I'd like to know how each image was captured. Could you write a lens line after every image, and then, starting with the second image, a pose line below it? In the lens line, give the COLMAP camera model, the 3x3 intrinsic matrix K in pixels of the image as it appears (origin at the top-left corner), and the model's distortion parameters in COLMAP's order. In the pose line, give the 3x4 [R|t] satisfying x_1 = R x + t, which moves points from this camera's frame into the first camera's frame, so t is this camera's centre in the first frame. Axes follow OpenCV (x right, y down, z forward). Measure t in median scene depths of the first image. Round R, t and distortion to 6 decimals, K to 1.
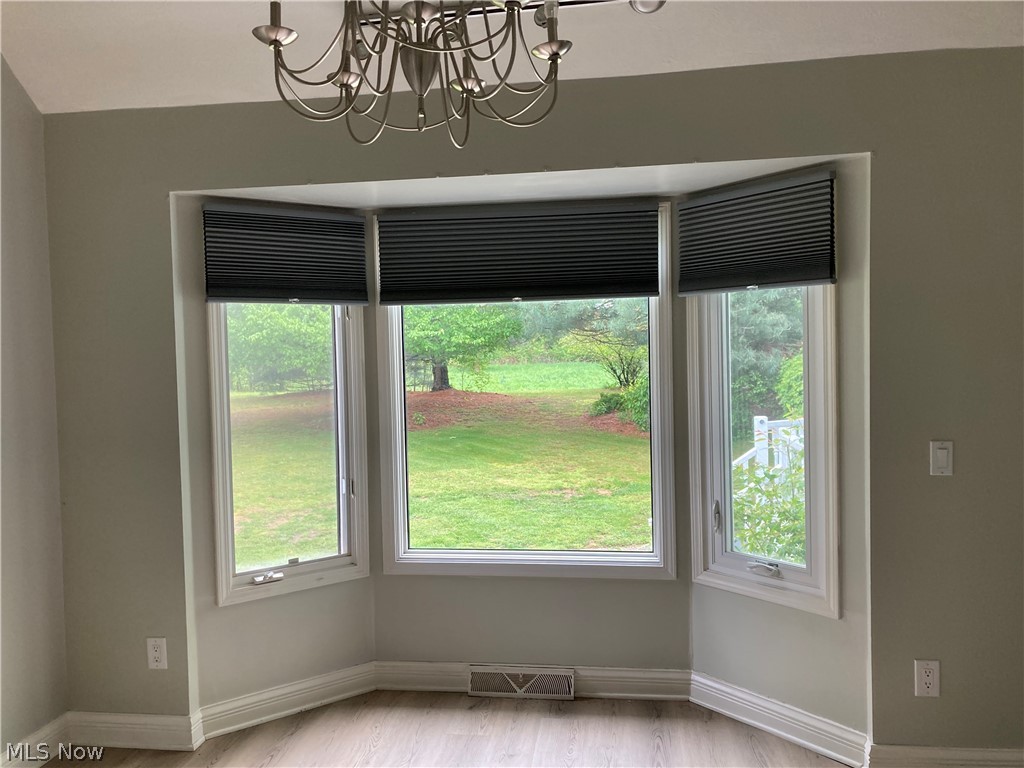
lens RADIAL K [[833.9, 0, 503.9], [0, 833.9, 384.9], [0, 0, 1]] dist [0.040691, -0.045275]
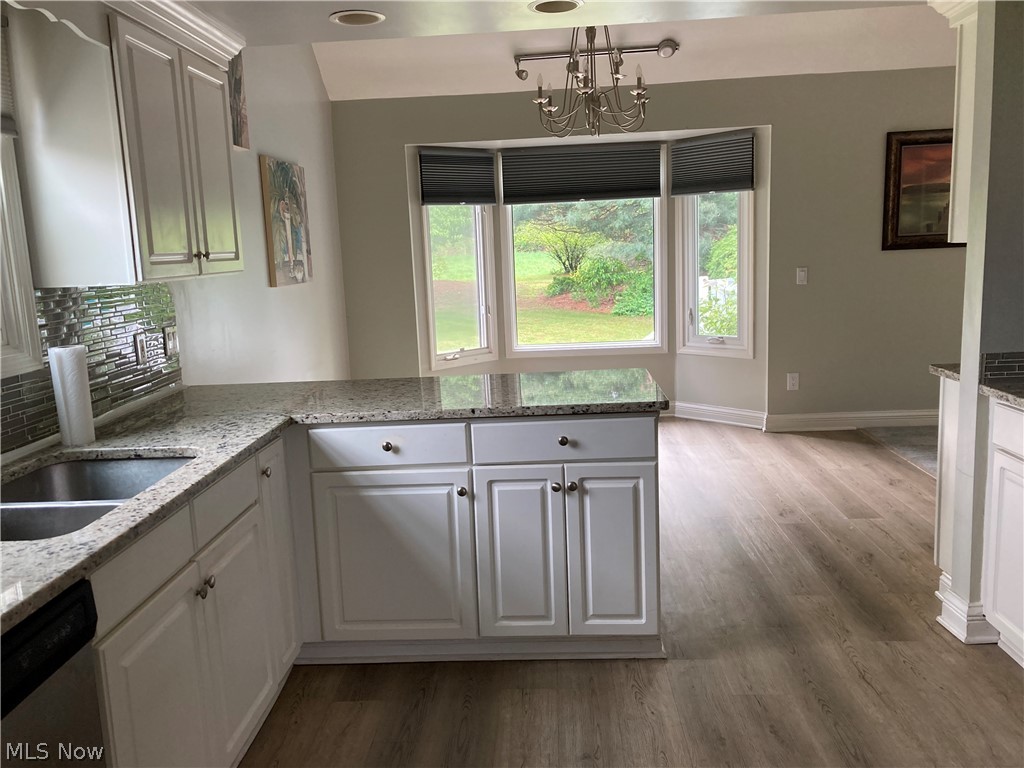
lens RADIAL K [[833.9, 0, 505.9], [0, 833.9, 383.9], [0, 0, 1]] dist [0.040691, -0.045275]
pose [[0.995705, -0.035378, 0.085552, -0.319517], [0.024382, 0.991689, 0.126323, 0.059016], [-0.089310, -0.123695, 0.988293, -0.821730]]
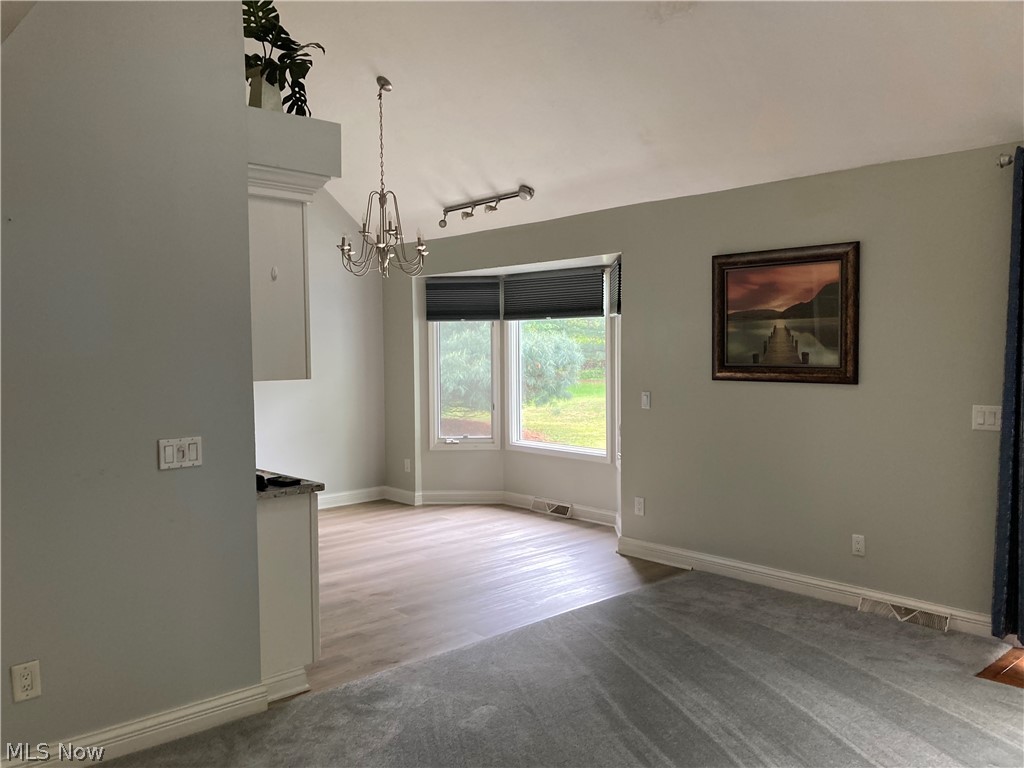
lens RADIAL K [[833.9, 0, 509.0], [0, 833.9, 392.0], [0, 0, 1]] dist [0.040691, -0.045275]
pose [[0.765958, 0.050952, -0.640868, 1.267008], [-0.031882, 0.998638, 0.041291, -0.003670], [0.642099, -0.011194, 0.766540, -0.626873]]
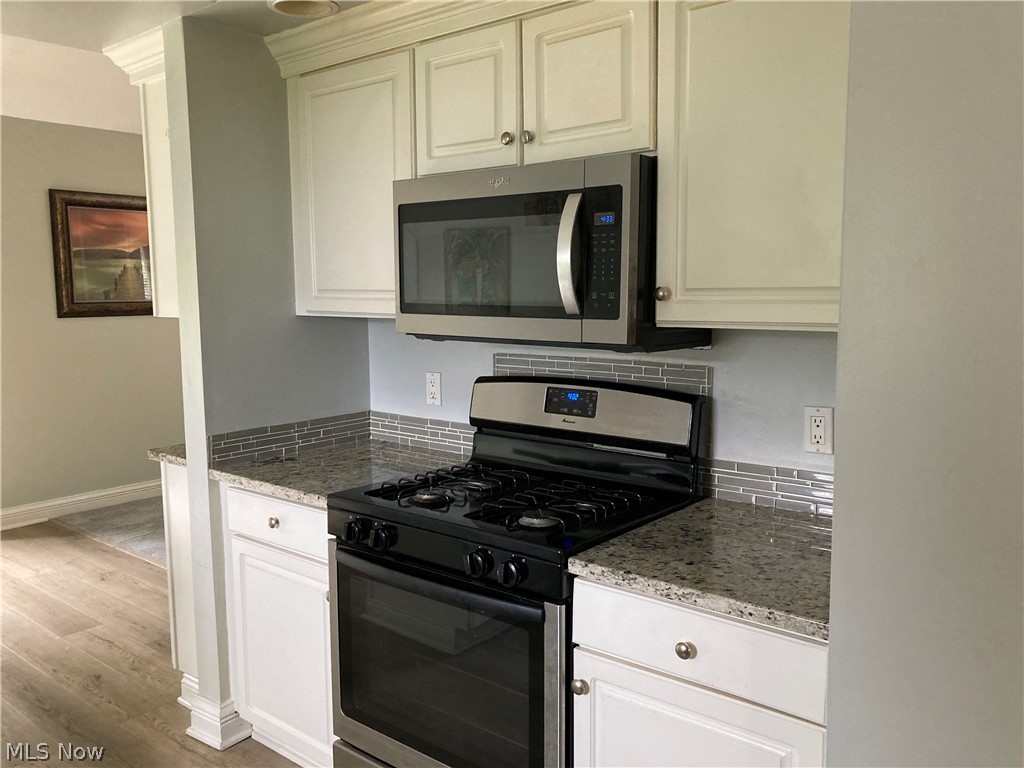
lens RADIAL K [[833.9, 0, 519.6], [0, 833.9, 382.3], [0, 0, 1]] dist [0.040691, -0.045275]
pose [[0.515476, -0.084279, 0.852749, -0.289053], [0.029699, 0.996311, 0.080515, 0.043075], [-0.856389, -0.016178, 0.516078, -0.692286]]
